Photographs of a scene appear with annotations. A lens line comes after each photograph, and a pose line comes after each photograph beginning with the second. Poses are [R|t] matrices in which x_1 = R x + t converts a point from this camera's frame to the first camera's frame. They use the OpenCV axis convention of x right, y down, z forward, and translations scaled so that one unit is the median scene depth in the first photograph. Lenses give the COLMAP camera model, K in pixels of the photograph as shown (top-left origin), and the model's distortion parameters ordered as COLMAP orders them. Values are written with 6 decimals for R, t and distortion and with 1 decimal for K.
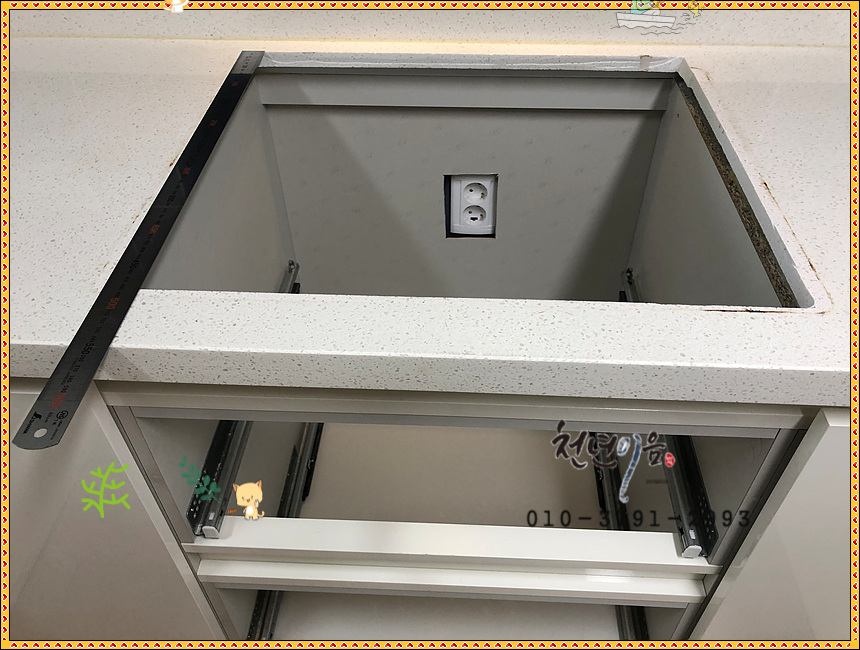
lens RADIAL K [[700.8, 0, 439.2], [0, 700.8, 334.5], [0, 0, 1]] dist [0.021447, -0.055818]
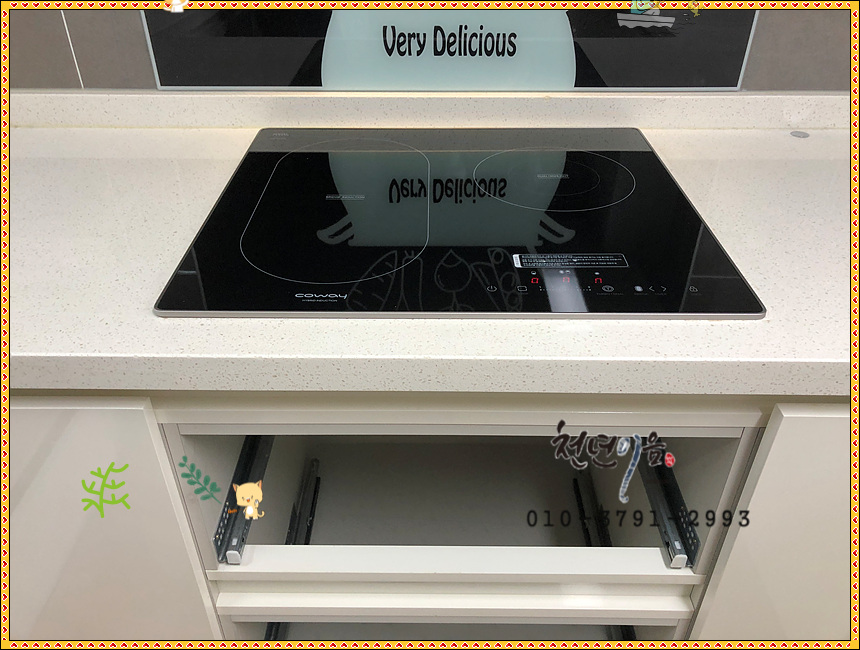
lens RADIAL K [[704.3, 0, 430.0], [0, 704.3, 325.0], [0, 0, 1]] dist [0.053032, -0.201956]
pose [[0.999174, -0.020908, 0.034856, -0.083288], [0.026097, 0.987450, -0.155763, 0.156562], [-0.031162, 0.156544, 0.987179, -0.189445]]
